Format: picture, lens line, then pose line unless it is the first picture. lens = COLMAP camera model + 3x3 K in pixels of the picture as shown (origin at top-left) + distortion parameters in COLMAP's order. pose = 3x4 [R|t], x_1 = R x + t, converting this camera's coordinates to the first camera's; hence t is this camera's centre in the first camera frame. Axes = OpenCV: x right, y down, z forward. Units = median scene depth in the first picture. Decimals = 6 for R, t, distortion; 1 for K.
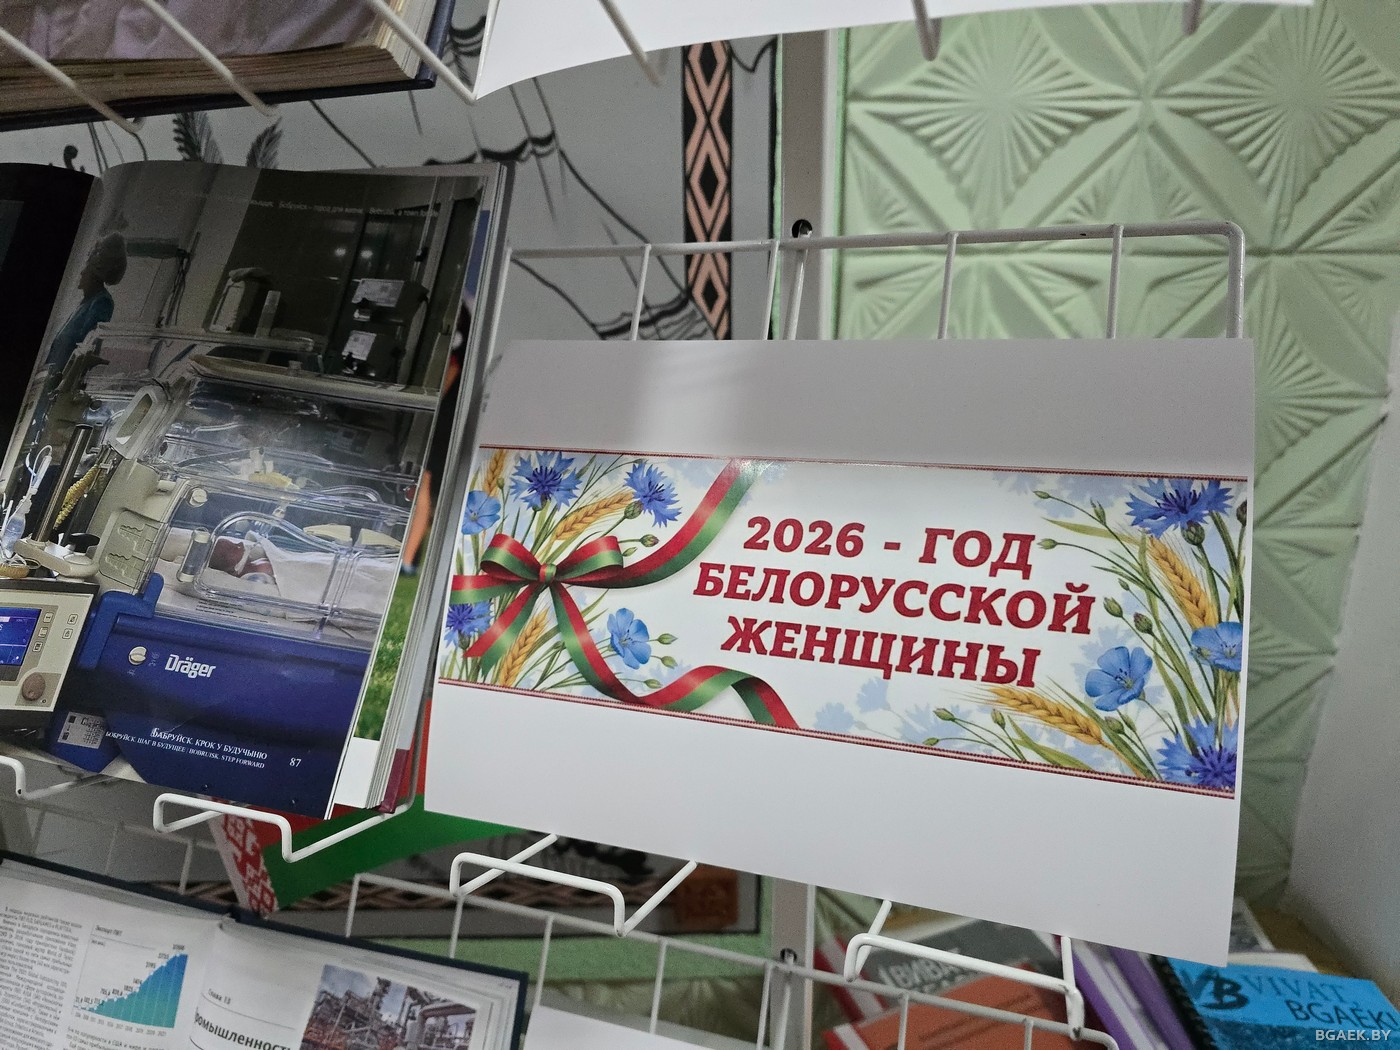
lens RADIAL K [[947.0, 0, 701.4], [0, 947.0, 531.9], [0, 0, 1]] dist [0.046305, -0.052965]
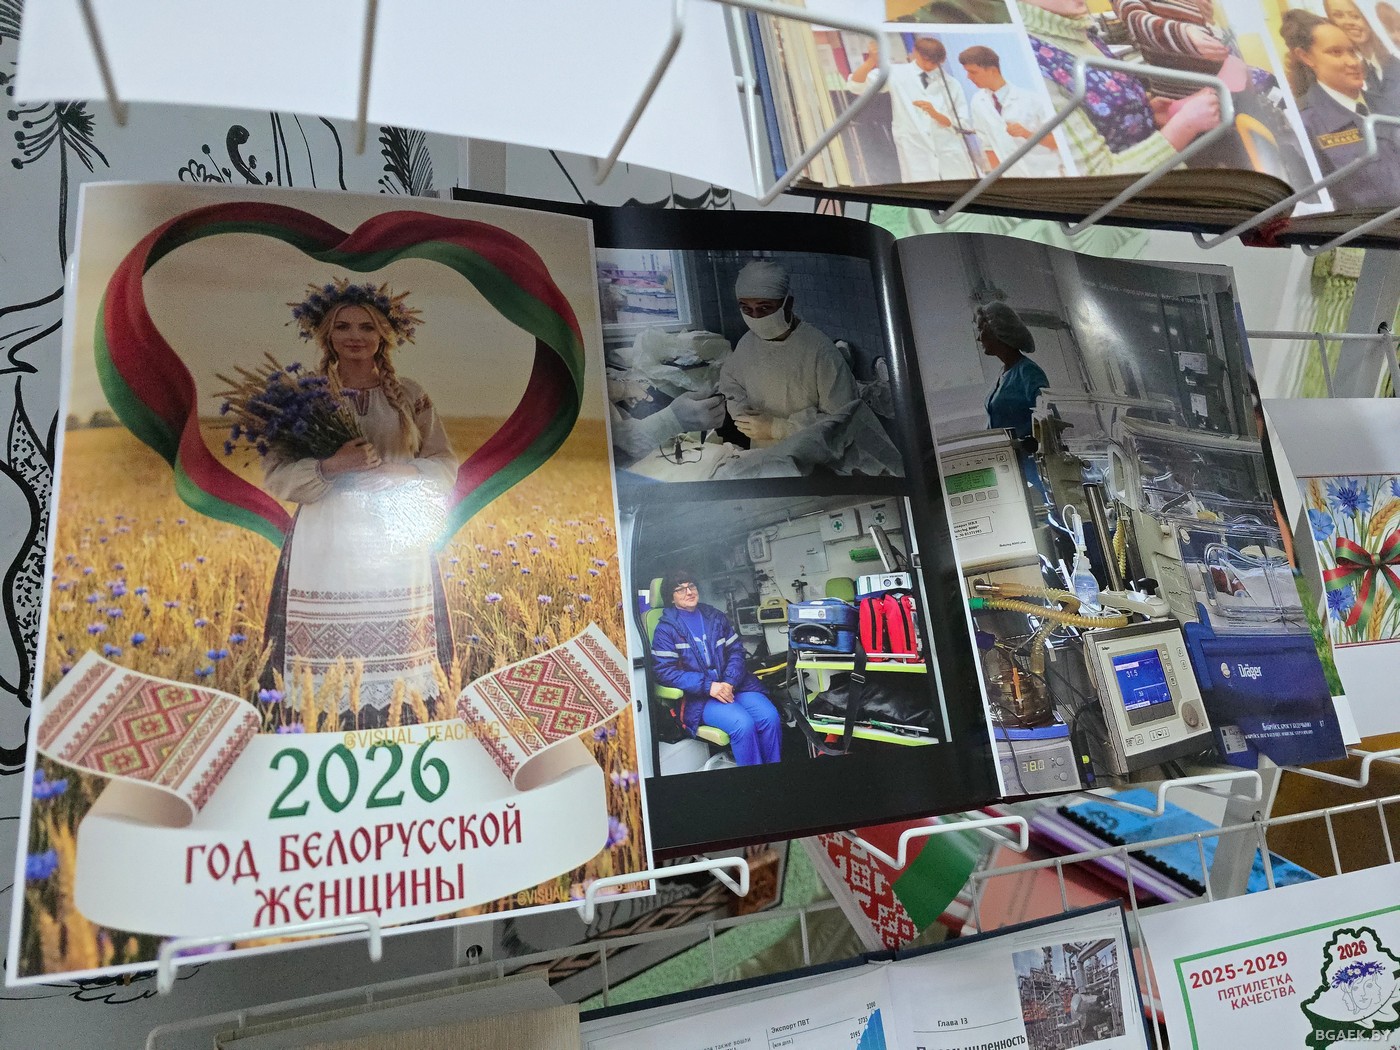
lens RADIAL K [[947.0, 0, 678.8], [0, 947.0, 533.0], [0, 0, 1]] dist [0.046305, -0.052965]
pose [[0.793463, -0.102328, 0.599955, -1.785596], [0.108472, 0.993759, 0.026037, -0.143167], [-0.598874, 0.044419, 0.799610, 0.434278]]
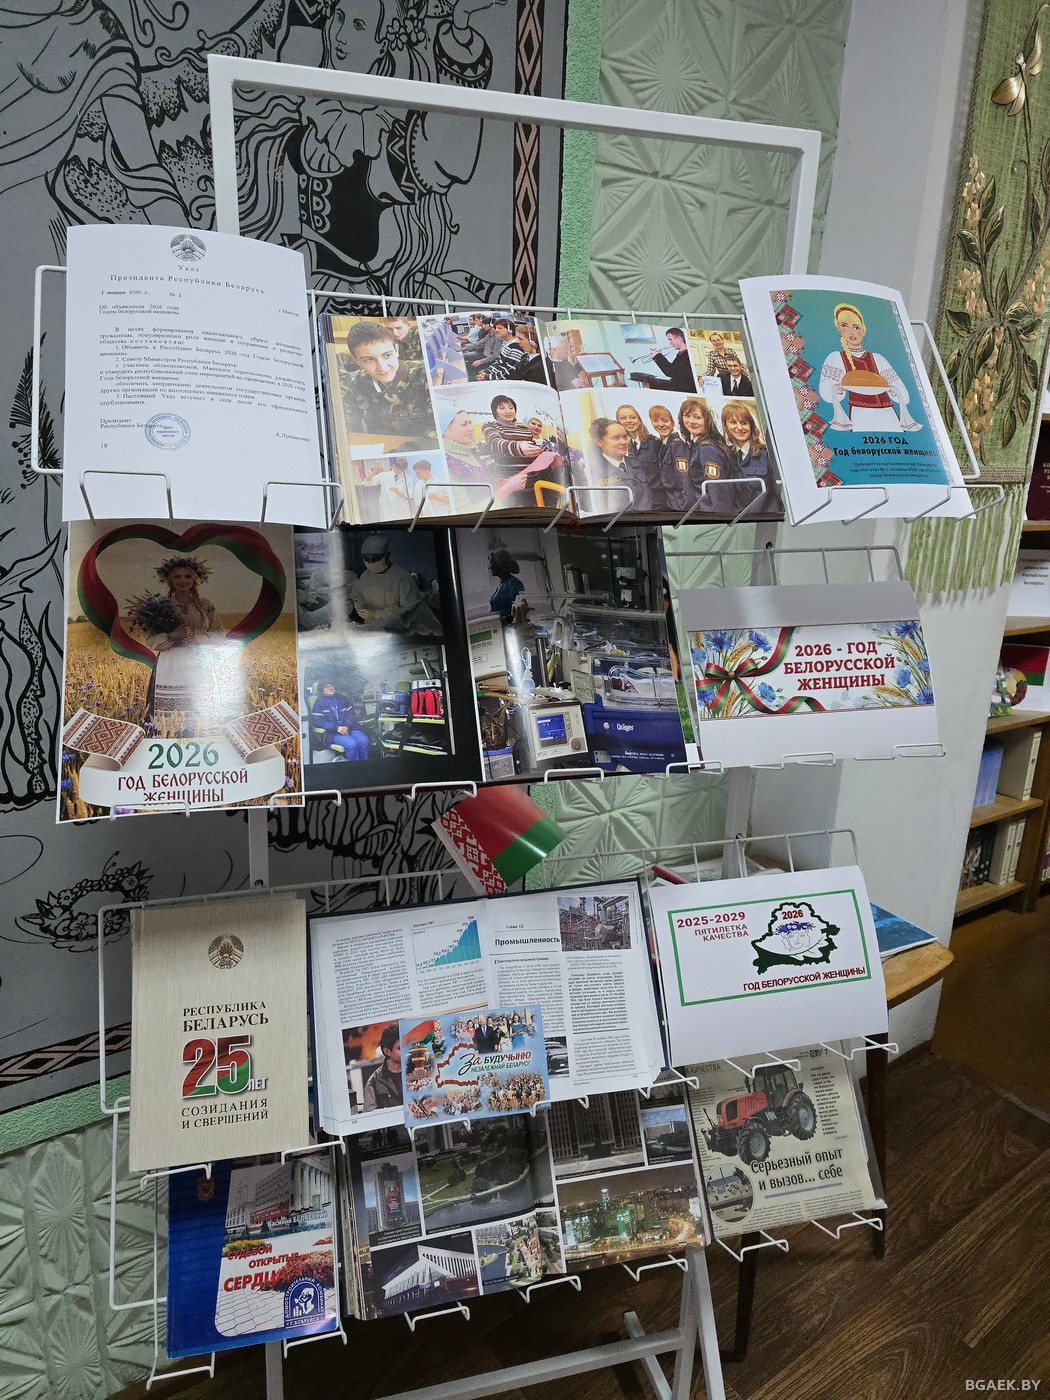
lens RADIAL K [[947.0, 0, 511.0], [0, 947.0, 701.5], [0, 0, 1]] dist [0.046305, -0.052965]
pose [[0.830669, -0.114809, 0.544801, -2.061197], [0.129053, 0.991563, 0.012188, 0.004853], [-0.541604, 0.060183, 0.838476, -0.890286]]
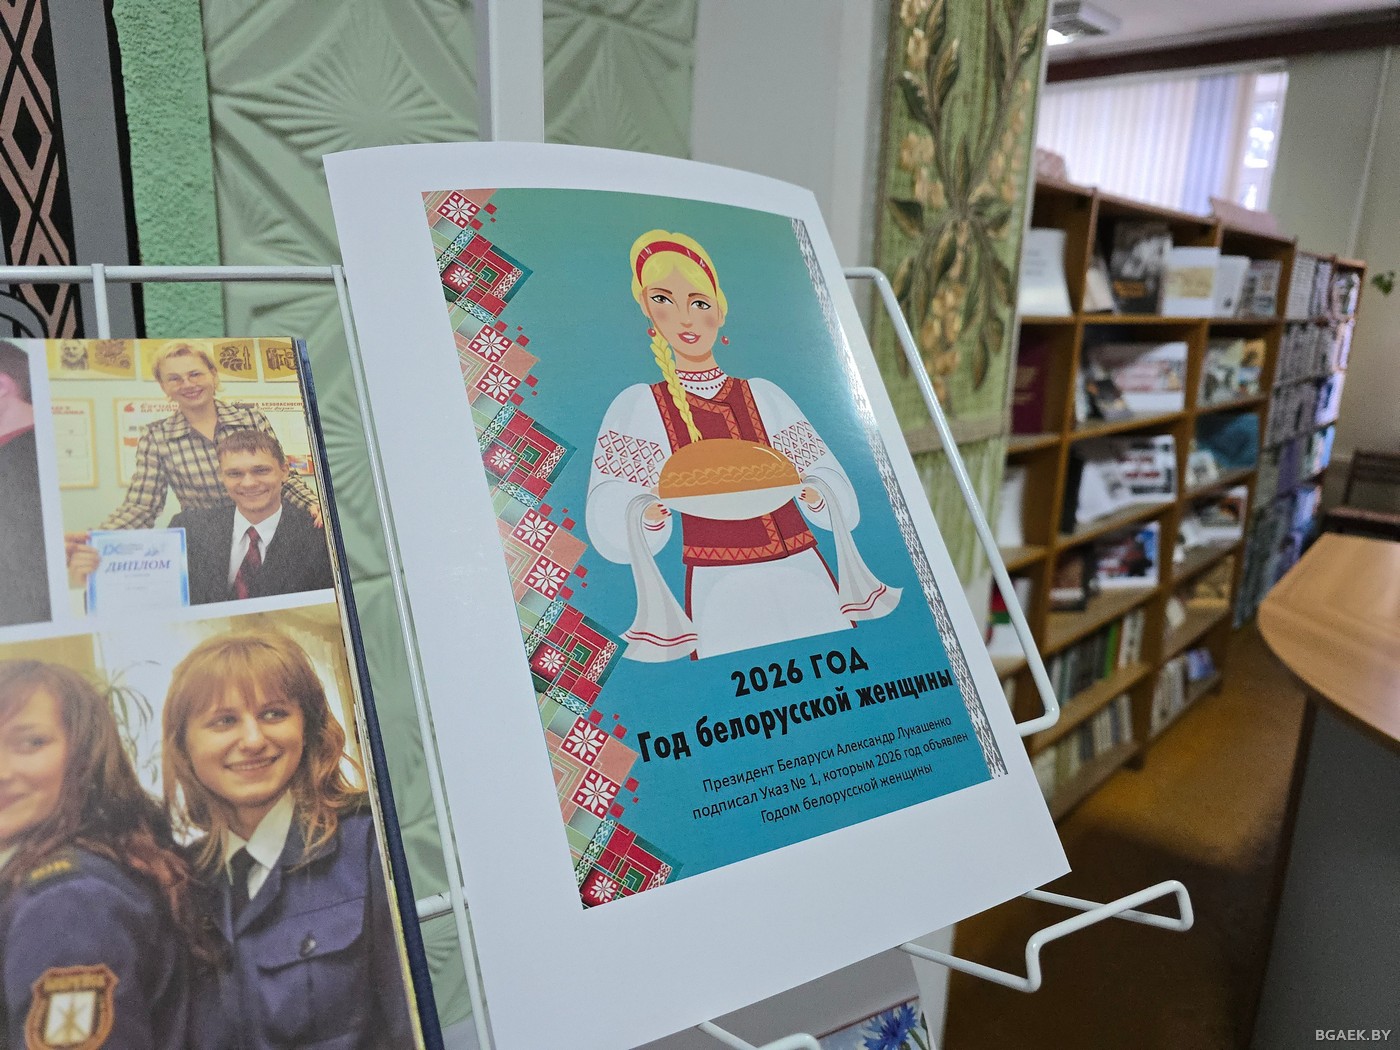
lens RADIAL K [[947.0, 0, 684.8], [0, 947.0, 544.8], [0, 0, 1]] dist [0.046305, -0.052965]
pose [[0.683452, -0.162572, 0.711663, -0.458501], [0.192753, 0.980477, 0.038867, -0.651923], [-0.704088, 0.110611, 0.701445, 0.111116]]
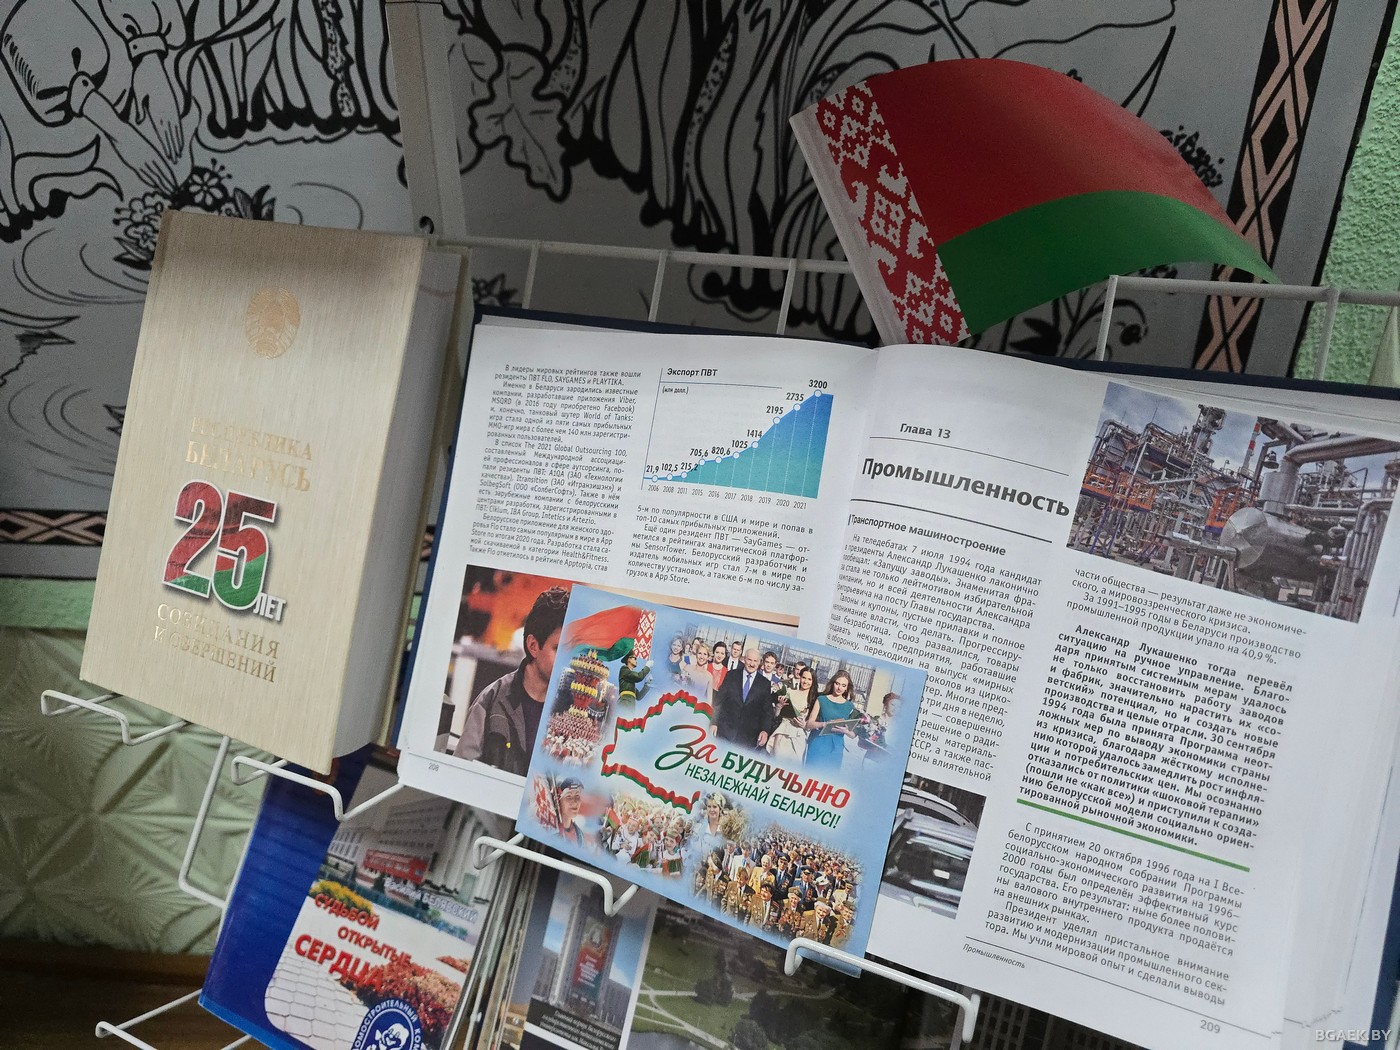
lens RADIAL K [[947.0, 0, 694.5], [0, 947.0, 538.3], [0, 0, 1]] dist [0.046305, -0.052965]
pose [[0.993910, 0.048784, -0.098809, -0.802532], [-0.032753, 0.986927, 0.157805, 0.627213], [0.105216, -0.153608, 0.982514, 0.479894]]
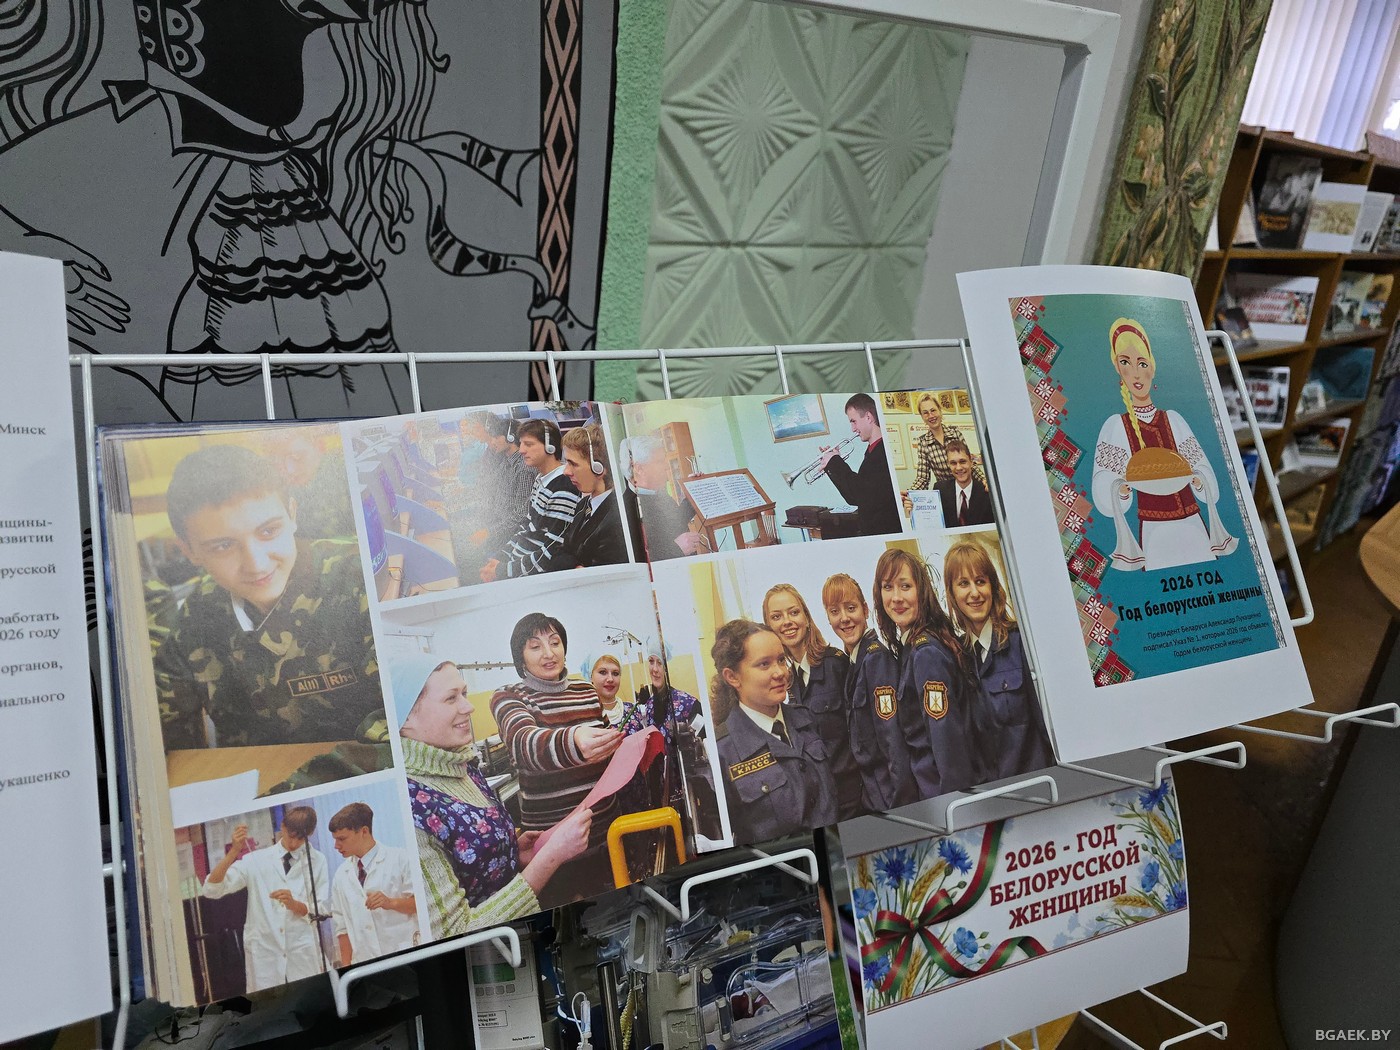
lens RADIAL K [[947.0, 0, 686.9], [0, 947.0, 534.7], [0, 0, 1]] dist [0.046305, -0.052965]
pose [[0.733706, -0.187460, 0.653096, -1.341736], [0.114388, 0.981548, 0.153229, -0.878102], [-0.669769, -0.037719, 0.741611, 0.043862]]
